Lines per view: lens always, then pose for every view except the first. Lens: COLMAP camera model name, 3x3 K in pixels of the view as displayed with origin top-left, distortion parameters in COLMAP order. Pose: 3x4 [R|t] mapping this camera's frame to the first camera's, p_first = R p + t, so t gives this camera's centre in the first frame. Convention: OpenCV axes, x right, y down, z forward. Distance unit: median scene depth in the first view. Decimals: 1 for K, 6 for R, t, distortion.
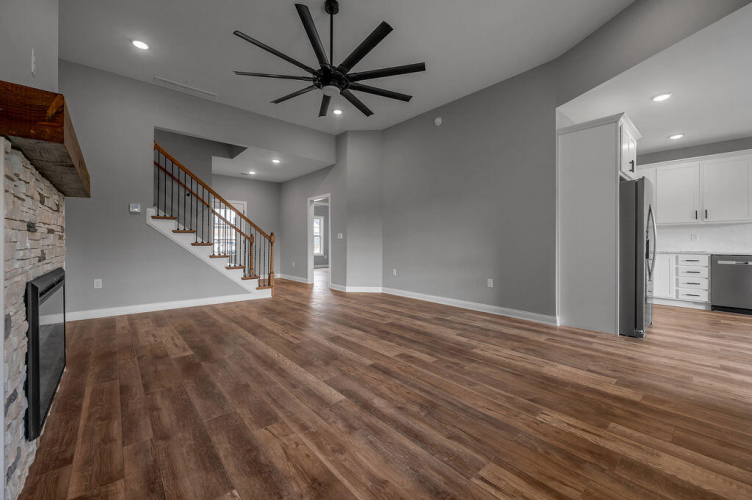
lens RADIAL K [[304.7, 0, 372.9], [0, 304.7, 242.4], [0, 0, 1]] dist [-0.003127, 0.000456]
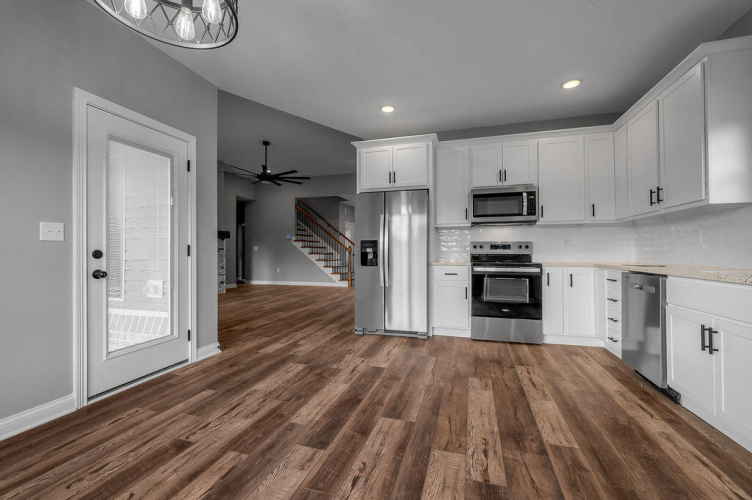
lens RADIAL K [[304.7, 0, 373.1], [0, 304.7, 252.2], [0, 0, 1]] dist [-0.003127, 0.000456]
pose [[0.534647, -0.007891, -0.845038, 2.363688], [0.006782, 0.999964, -0.005046, 0.019166], [0.845048, -0.003033, 0.534682, 0.560700]]
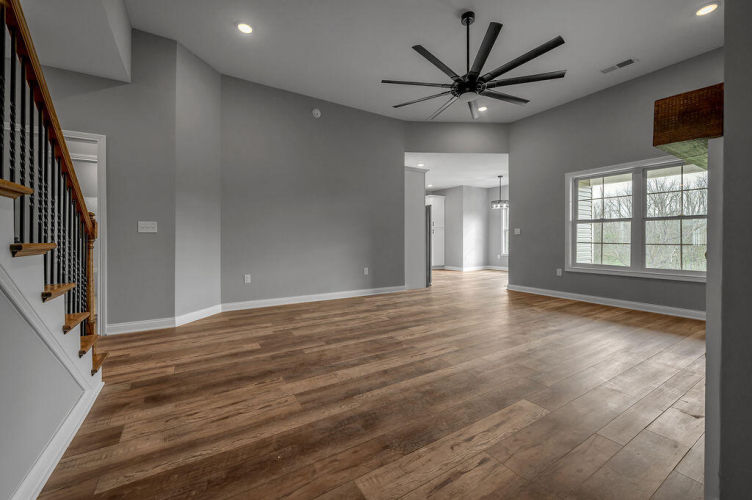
lens RADIAL K [[304.7, 0, 379.9], [0, 304.7, 239.8], [0, 0, 1]] dist [-0.003127, 0.000456]
pose [[0.141759, -0.006293, 0.989881, -1.419917], [0.000240, 0.999980, 0.006322, -0.002765], [-0.989901, -0.000658, 0.141758, 1.319479]]
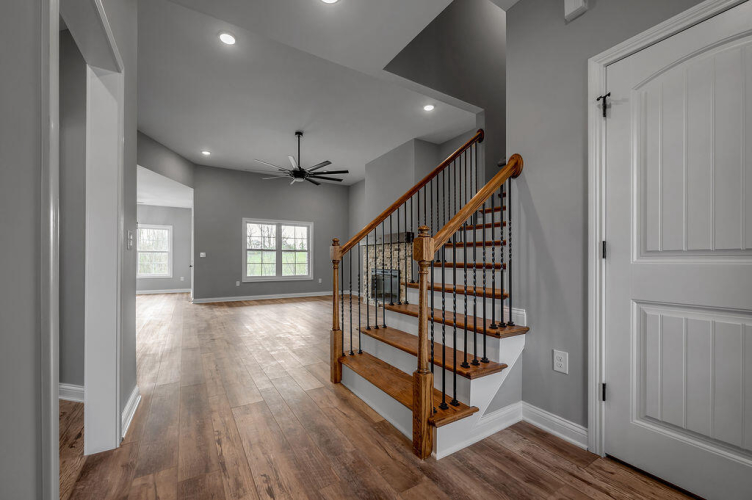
lens RADIAL K [[304.7, 0, 369.7], [0, 304.7, 262.0], [0, 0, 1]] dist [-0.003127, 0.000456]
pose [[-0.985259, -0.003834, 0.171026, -1.018346], [-0.003271, 0.999988, 0.003576, 0.000226], [-0.171038, 0.002964, -0.985260, 3.165283]]
